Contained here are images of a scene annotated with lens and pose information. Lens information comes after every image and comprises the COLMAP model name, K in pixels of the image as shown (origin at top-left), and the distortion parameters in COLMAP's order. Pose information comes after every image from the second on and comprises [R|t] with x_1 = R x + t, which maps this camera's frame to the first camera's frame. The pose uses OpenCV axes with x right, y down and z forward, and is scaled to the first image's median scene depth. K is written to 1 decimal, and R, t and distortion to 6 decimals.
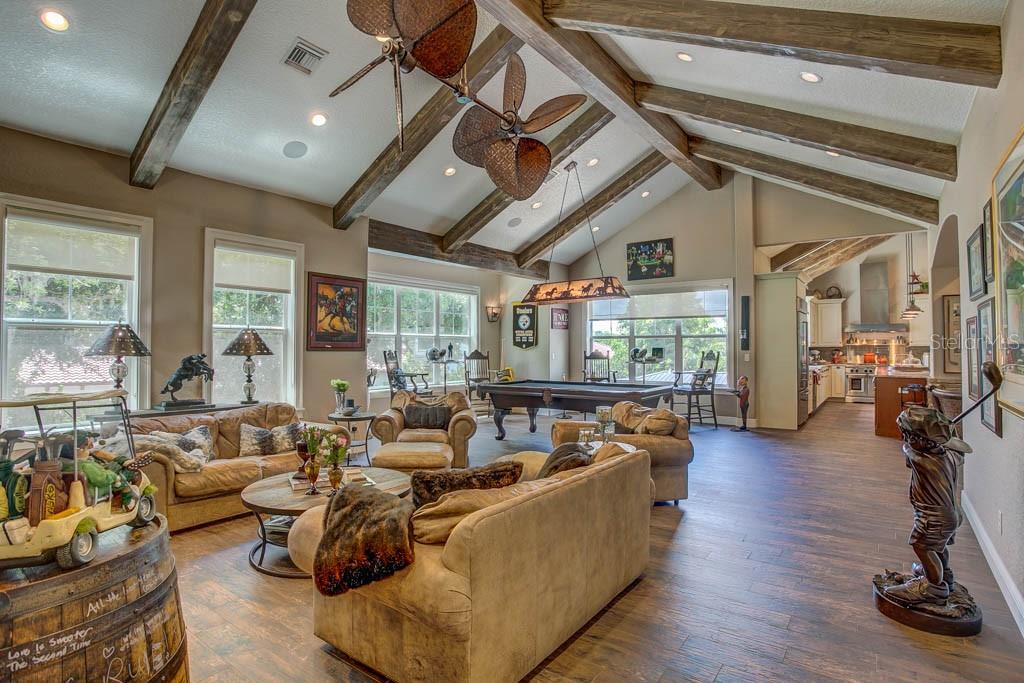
lens RADIAL K [[504.6, 0, 518.2], [0, 504.6, 337.9], [0, 0, 1]] dist [-0.076101, 0.033745]
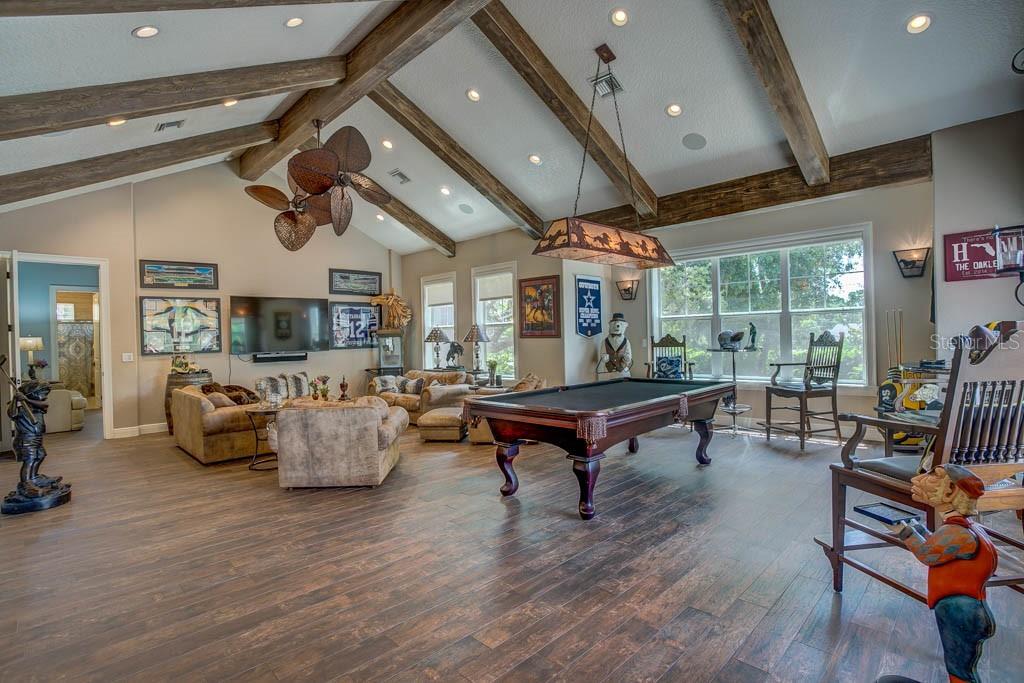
lens RADIAL K [[498.6, 0, 520.0], [0, 498.6, 338.6], [0, 0, 1]] dist [-0.072861, 0.031523]
pose [[-0.136972, 0.004723, -0.990564, 0.820354], [0.042863, 0.999080, -0.001163, 0.025576], [0.989647, -0.042618, -0.137049, 1.049091]]
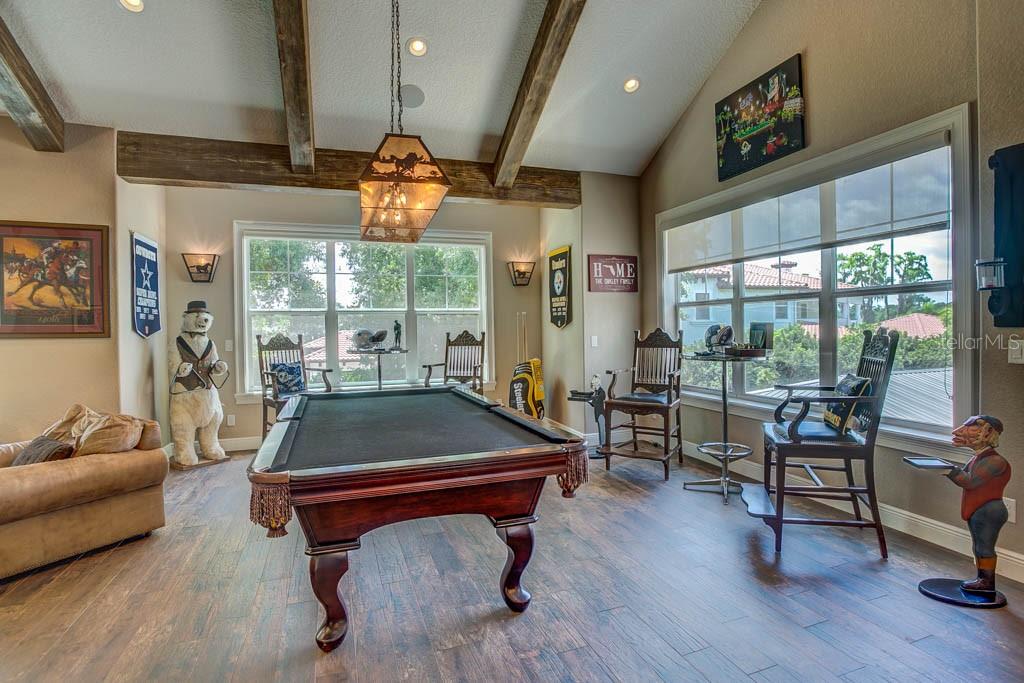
lens RADIAL K [[504.6, 0, 518.2], [0, 504.6, 337.9], [0, 0, 1]] dist [-0.076101, 0.033745]
pose [[0.839573, -0.002630, -0.543240, 0.466904], [0.025759, 0.999056, 0.034973, 0.017929], [0.542636, -0.043356, 0.838849, 0.749108]]
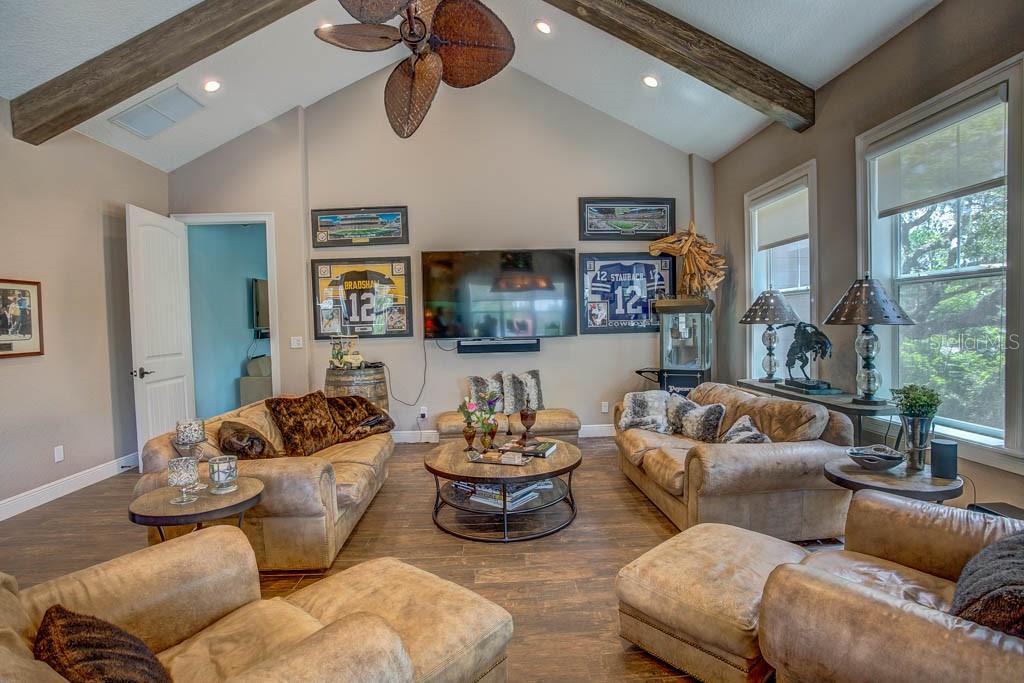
lens RADIAL K [[504.6, 0, 518.2], [0, 504.6, 337.9], [0, 0, 1]] dist [-0.076101, 0.033745]
pose [[-0.765848, 0.035469, -0.642042, 0.130348], [0.033955, 0.999315, 0.014704, 0.021867], [0.642124, -0.010539, -0.766528, 0.908909]]
